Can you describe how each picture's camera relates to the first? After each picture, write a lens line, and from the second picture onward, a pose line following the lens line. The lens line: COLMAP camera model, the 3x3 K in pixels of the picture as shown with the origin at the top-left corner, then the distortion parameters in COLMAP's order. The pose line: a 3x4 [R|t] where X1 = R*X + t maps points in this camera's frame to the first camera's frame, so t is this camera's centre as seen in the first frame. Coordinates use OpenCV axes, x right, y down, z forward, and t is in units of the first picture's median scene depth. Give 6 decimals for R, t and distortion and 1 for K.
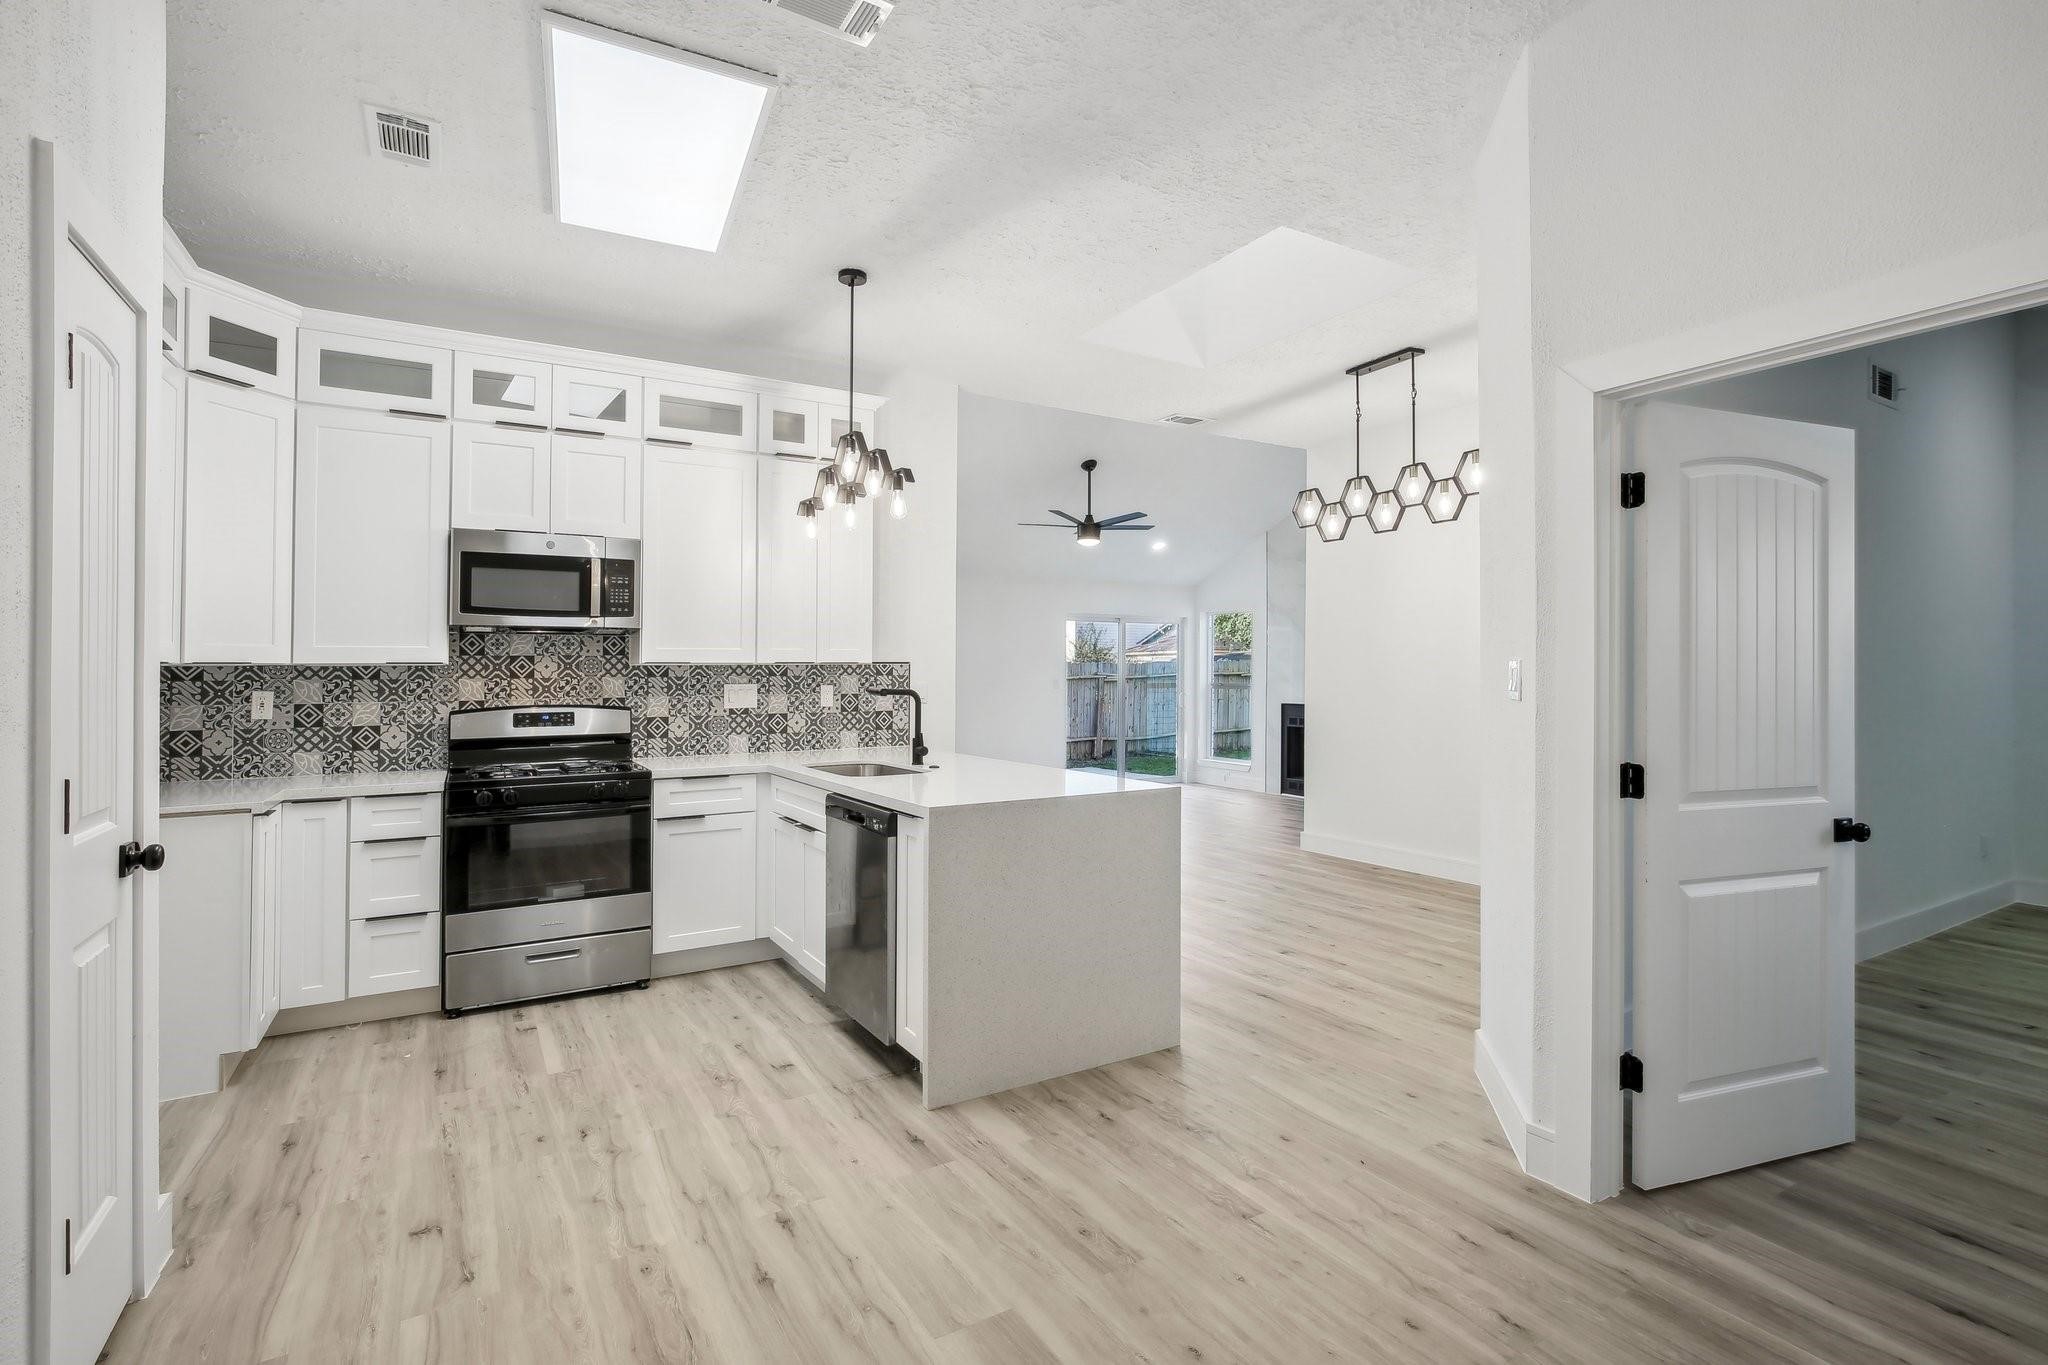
lens RADIAL K [[992.6, 0, 1053.4], [0, 992.6, 647.4], [0, 0, 1]] dist [0.000894, 0.000807]
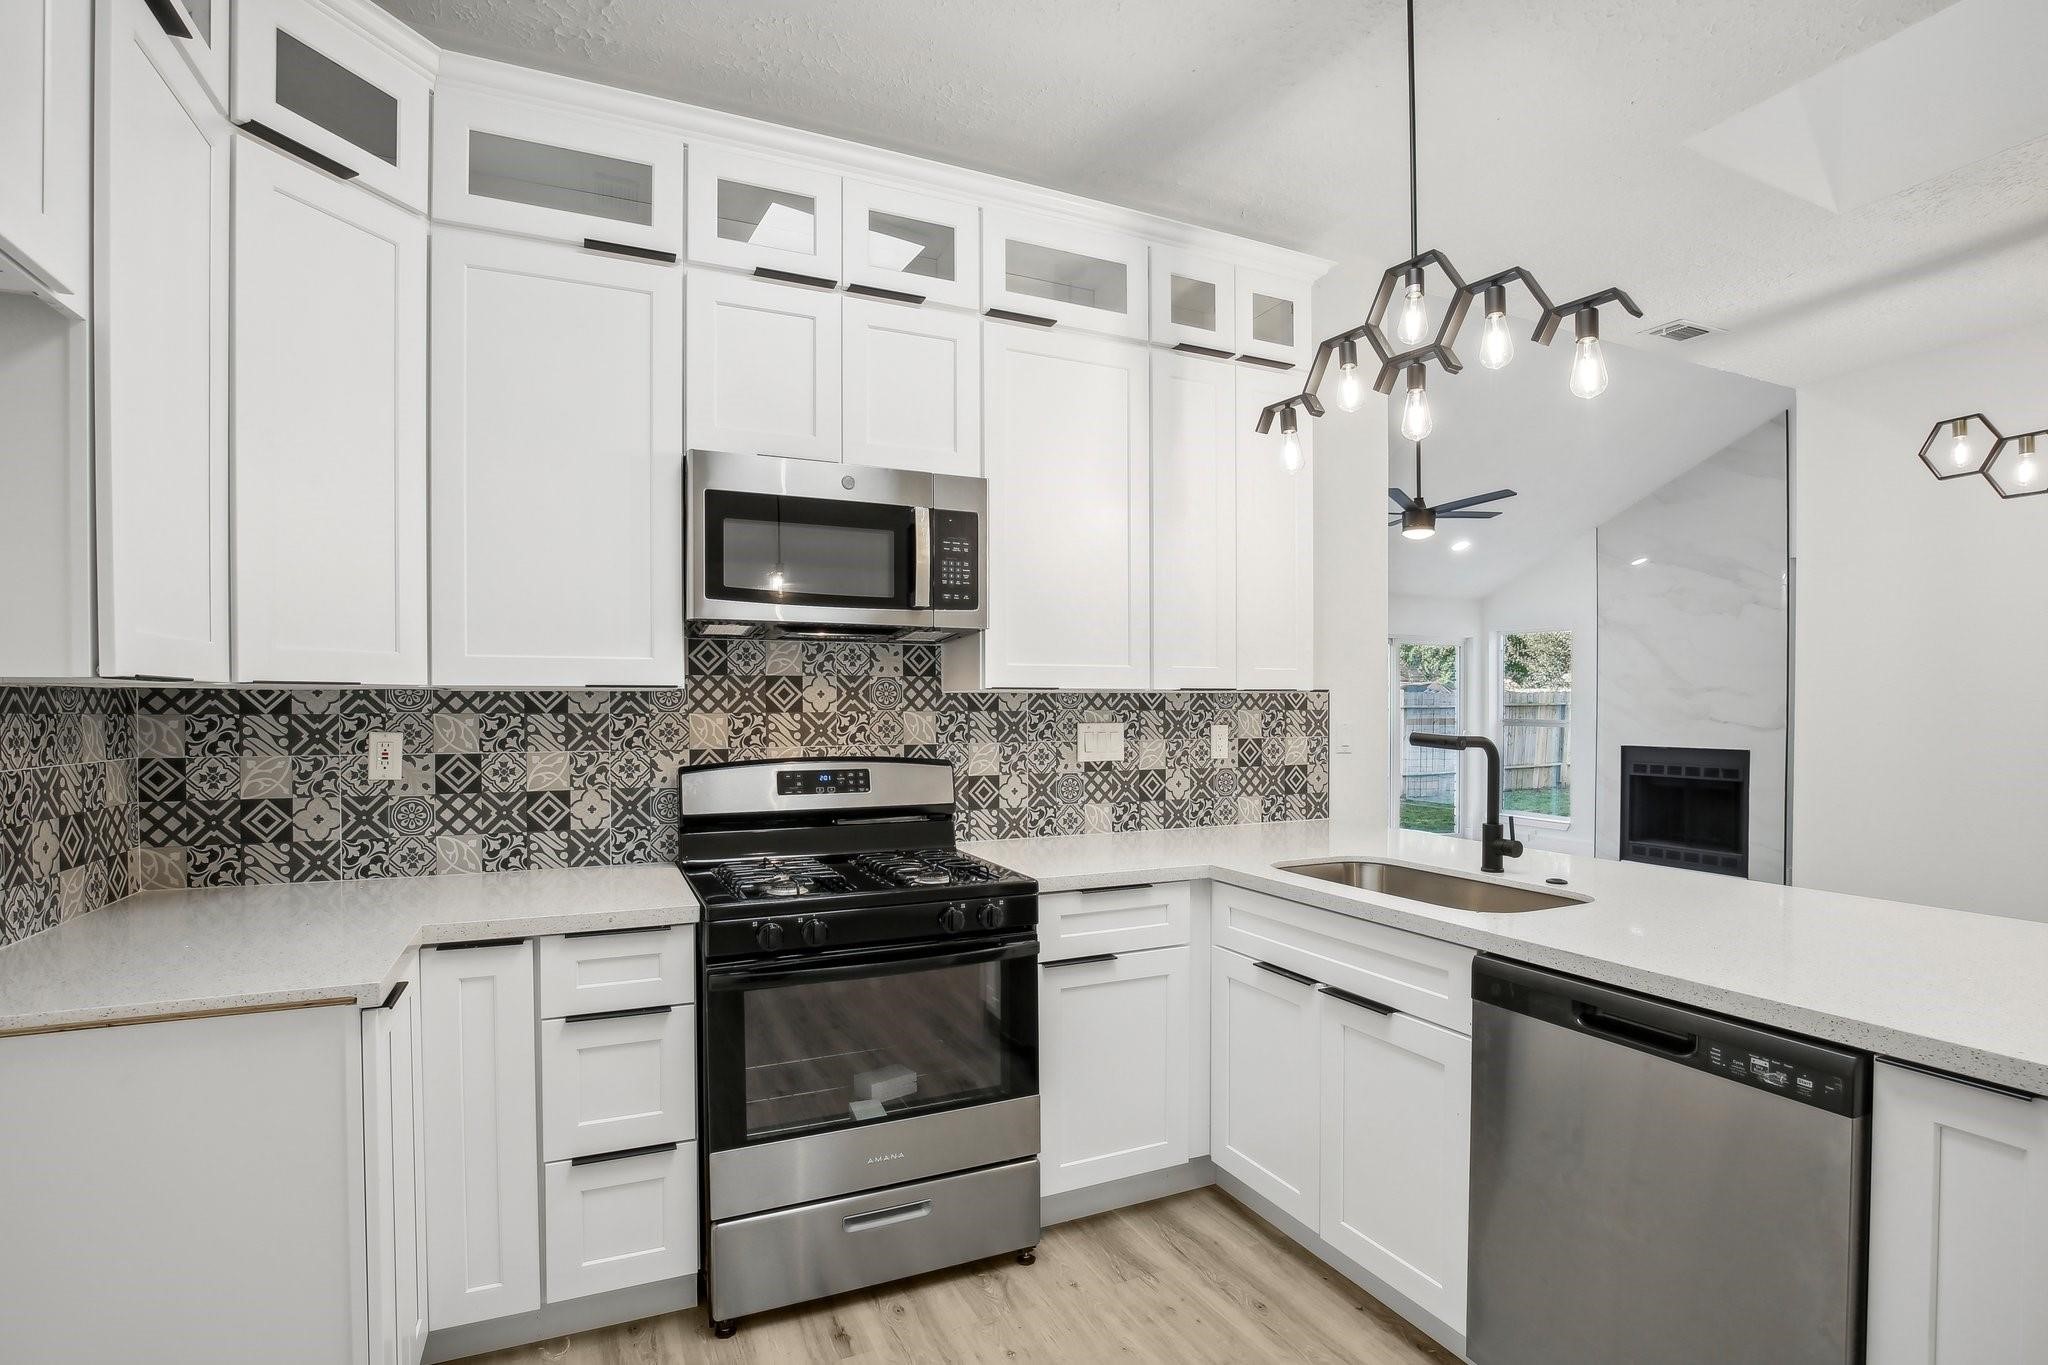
lens RADIAL K [[1069.8, 0, 1124.3], [0, 1069.8, 718.1], [0, 0, 1]] dist [-0.016251, -0.000036]
pose [[0.997264, 0.006576, -0.073633, -0.293571], [-0.003748, 0.999252, 0.038477, 0.008786], [0.073831, -0.038096, 0.996543, 0.380930]]
